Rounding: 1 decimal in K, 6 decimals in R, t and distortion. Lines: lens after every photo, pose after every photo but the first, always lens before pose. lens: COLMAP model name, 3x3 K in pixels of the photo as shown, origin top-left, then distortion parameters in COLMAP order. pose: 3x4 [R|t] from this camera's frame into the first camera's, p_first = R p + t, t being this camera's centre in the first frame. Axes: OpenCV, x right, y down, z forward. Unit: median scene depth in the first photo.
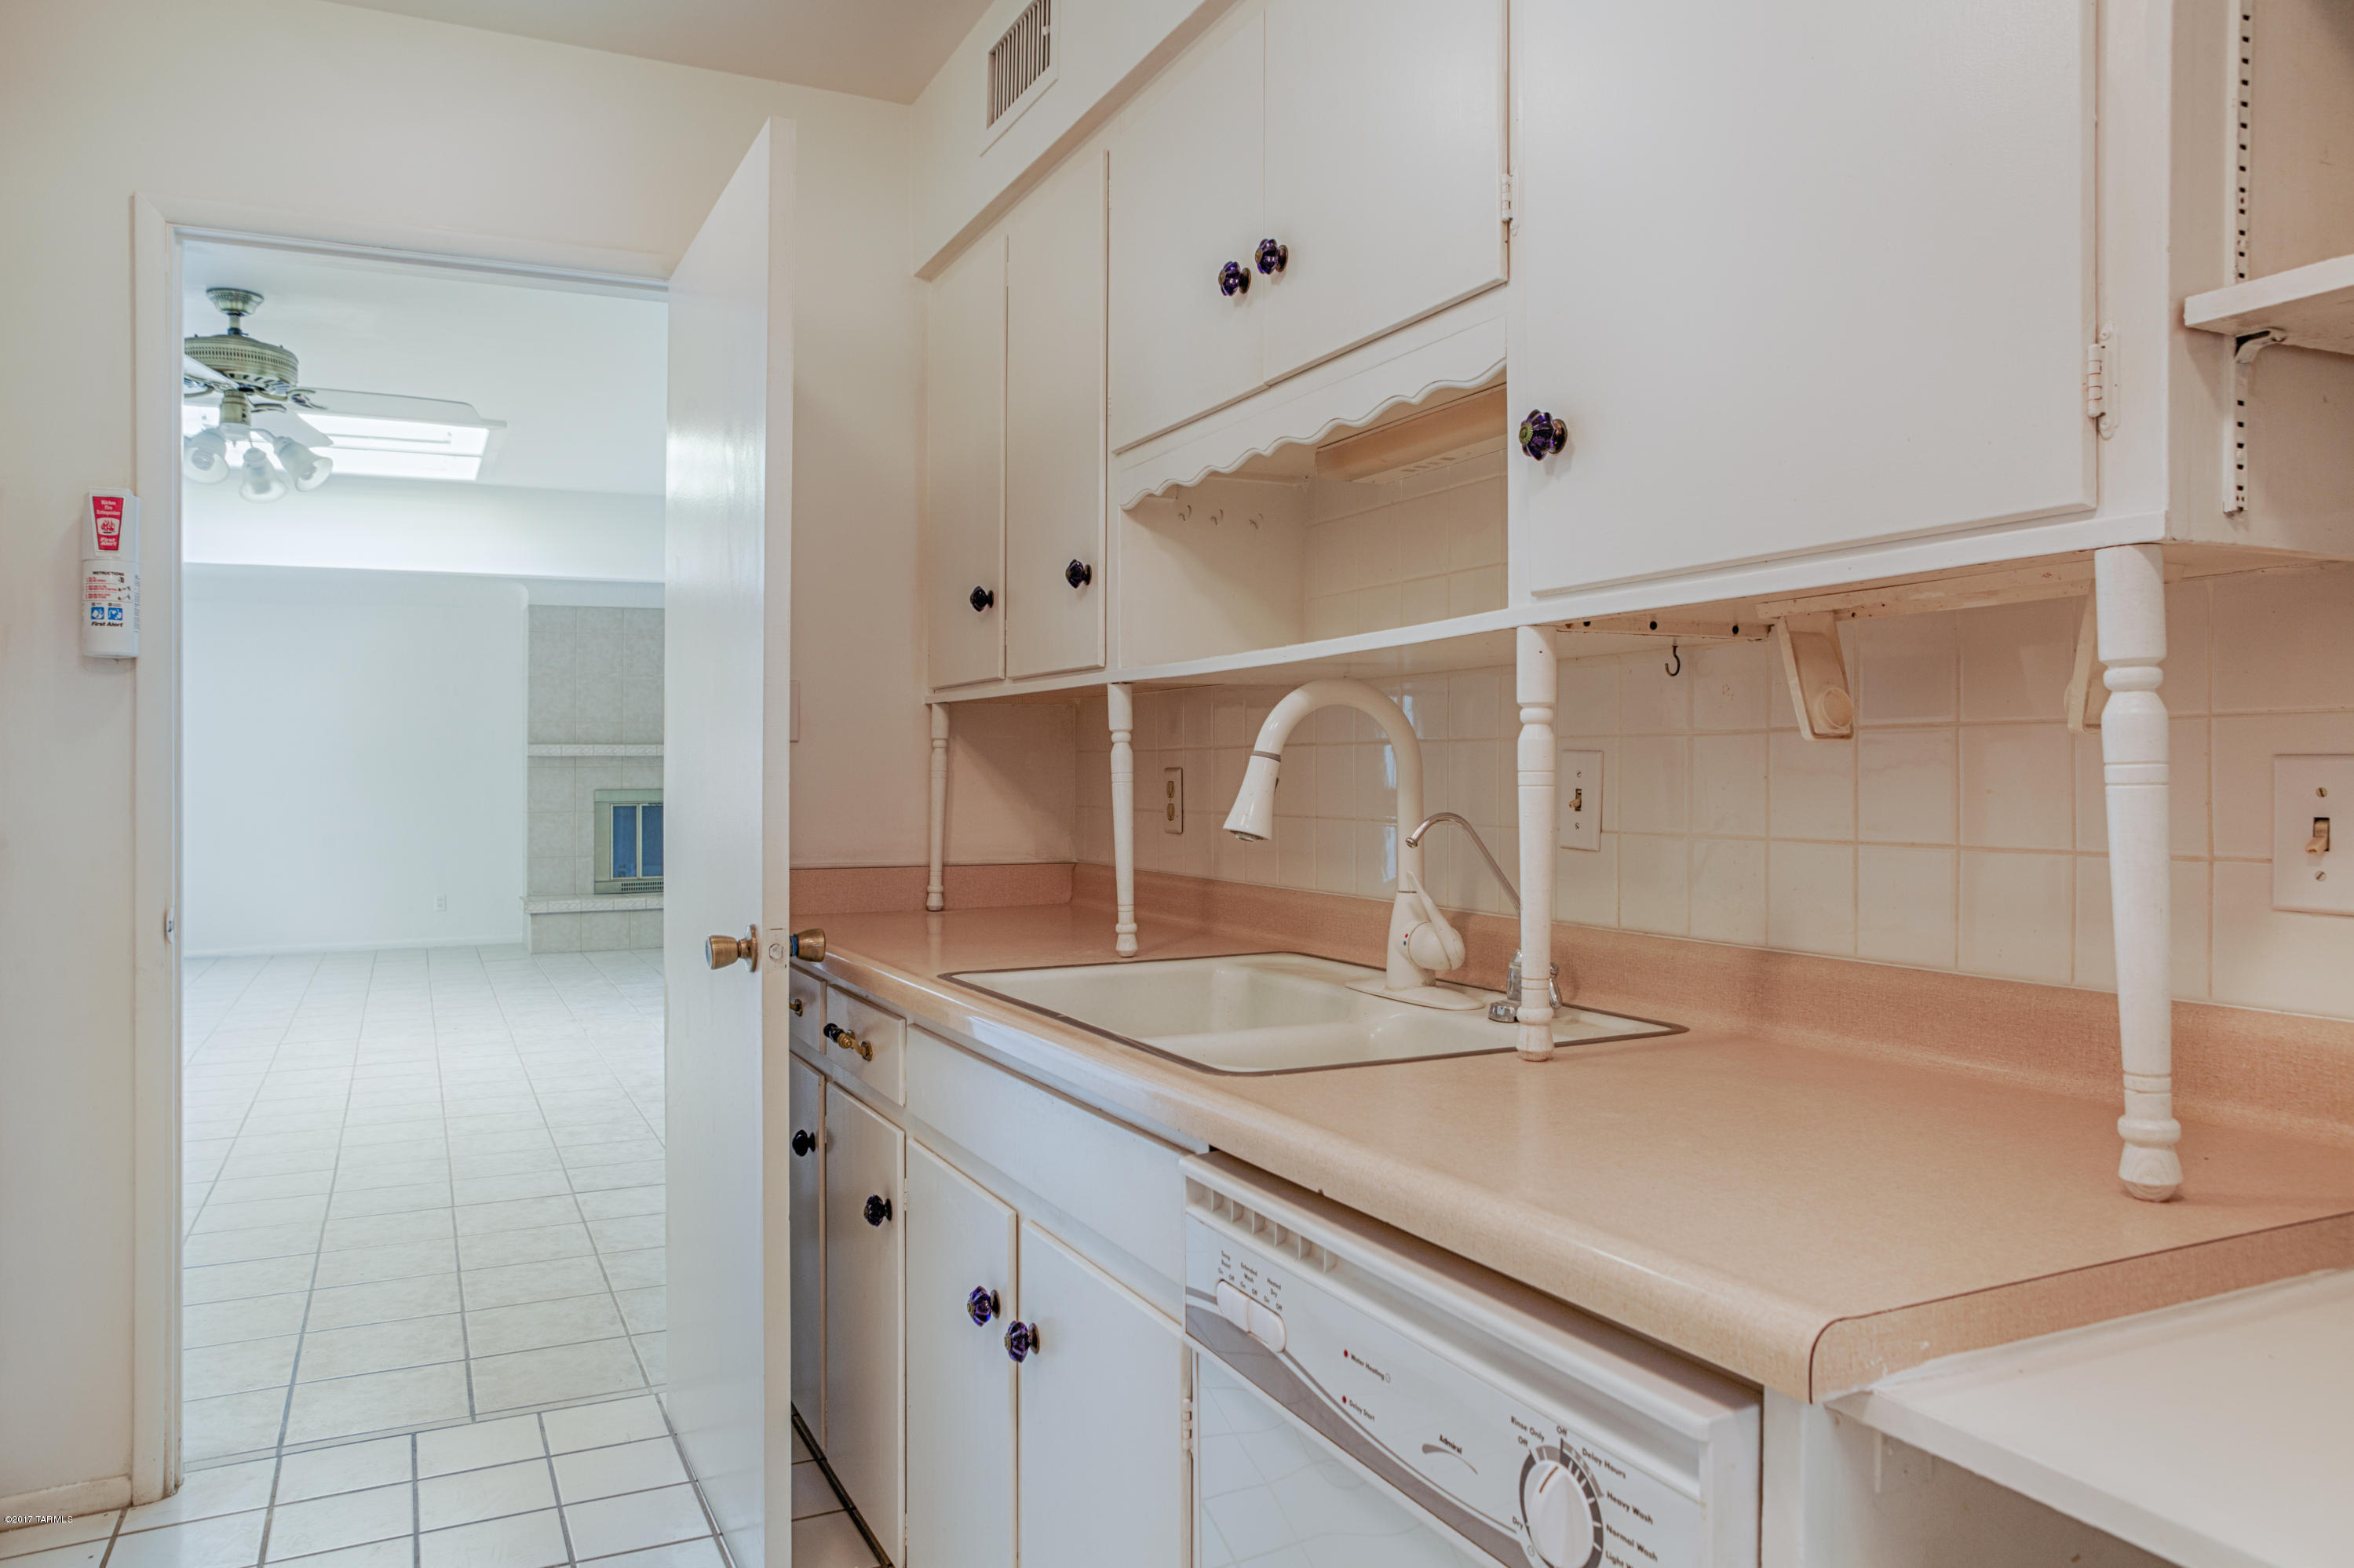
lens RADIAL K [[1627.7, 0, 1240.8], [0, 1627.7, 737.2], [0, 0, 1]] dist [-0.050530, 0.033086]
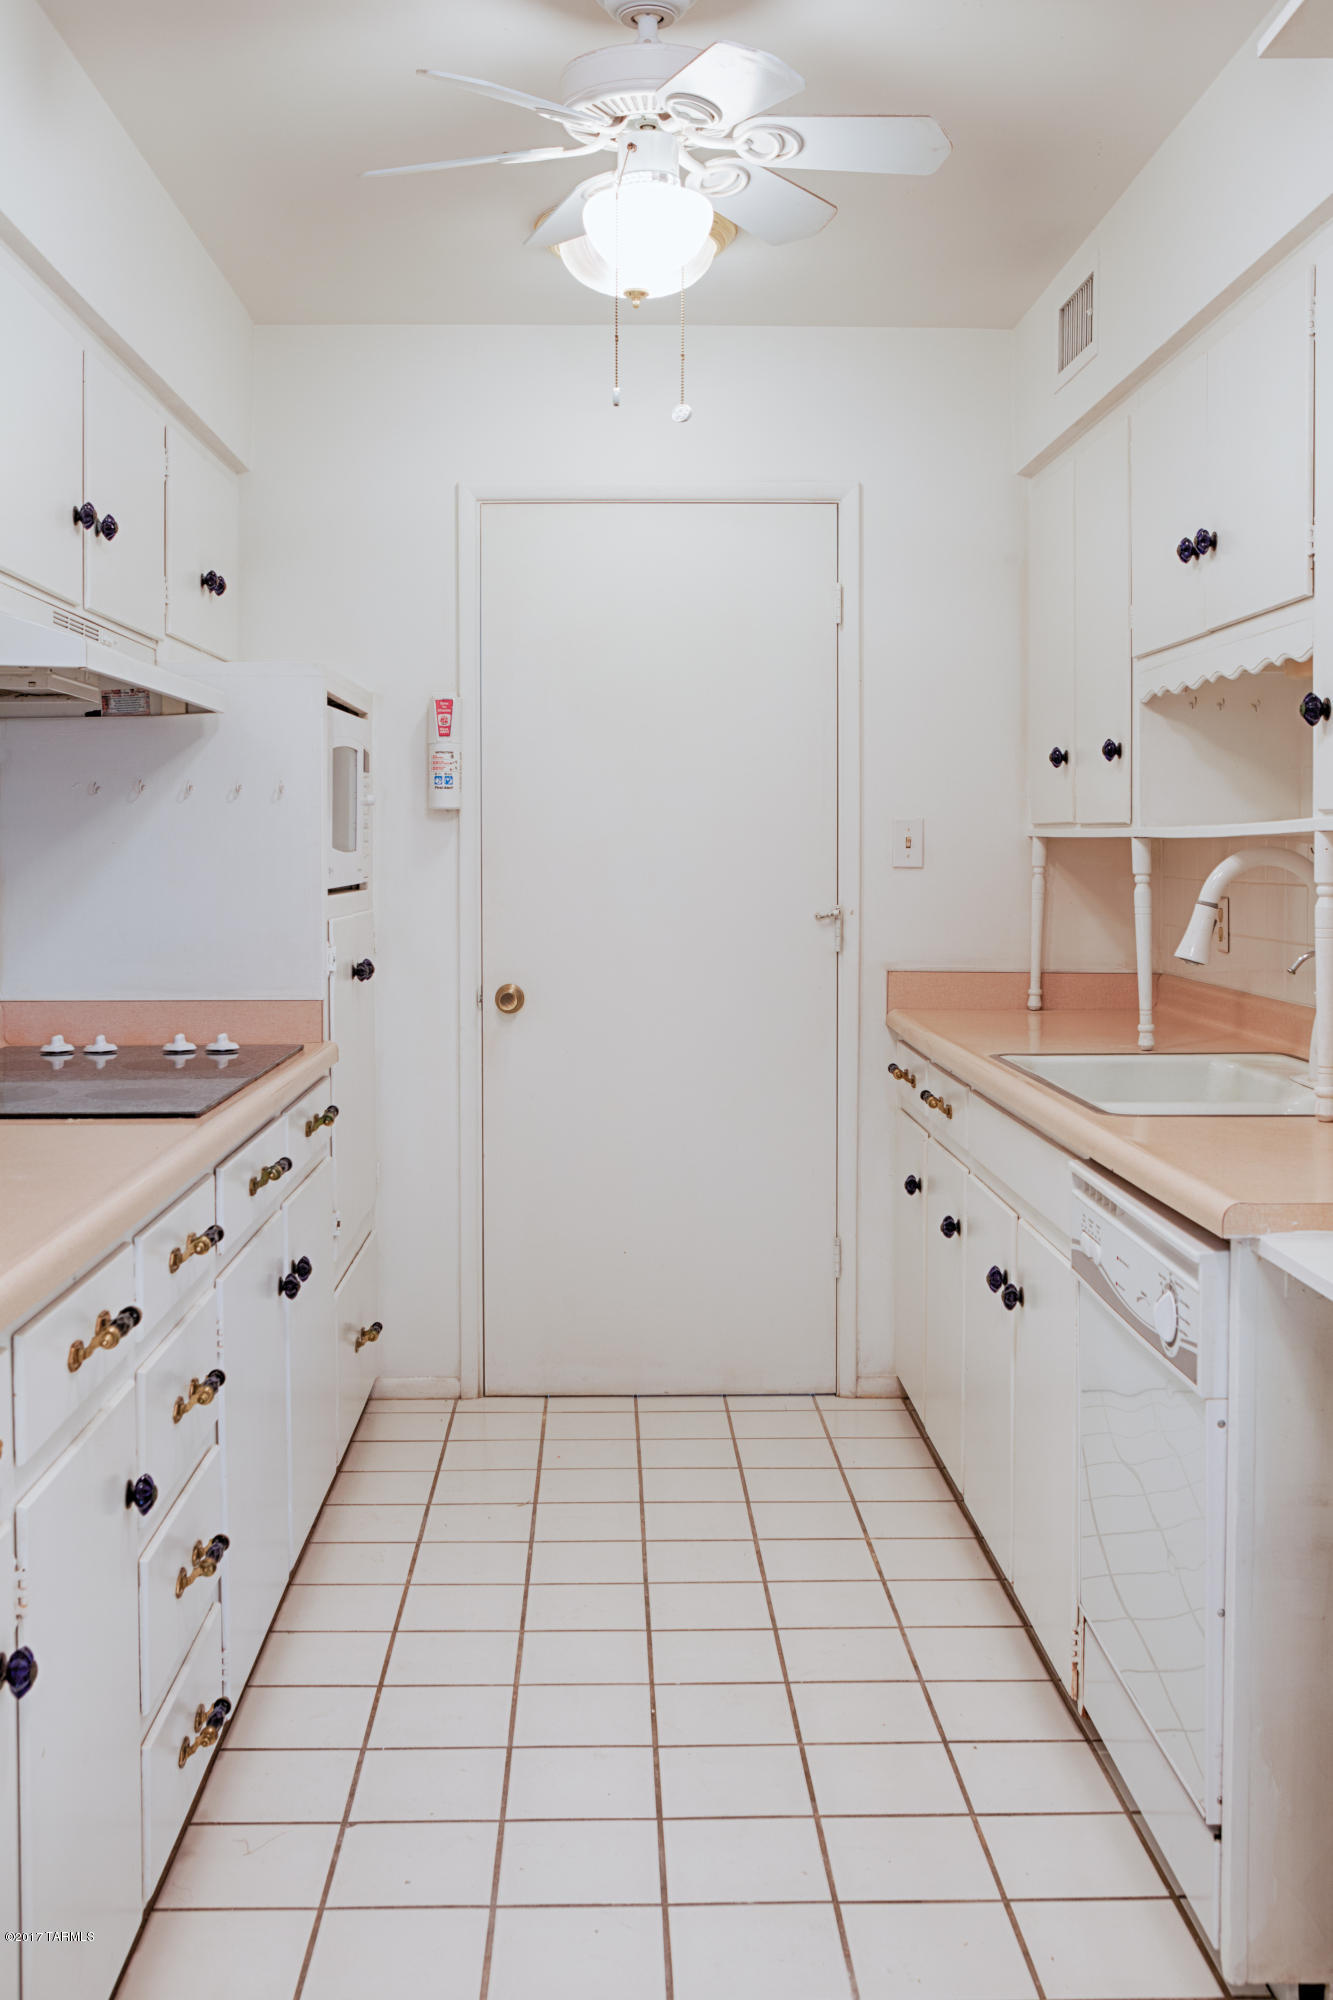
lens RADIAL K [[1935.5, 0, 666.4], [0, 1935.5, 996.4], [0, 0, 1]] dist [-0.018602, 0.000000]
pose [[0.900129, 0.038990, -0.433874, 0.249823], [0.003050, 0.995398, 0.095779, -0.053999], [0.435612, -0.087537, 0.895868, -0.523245]]
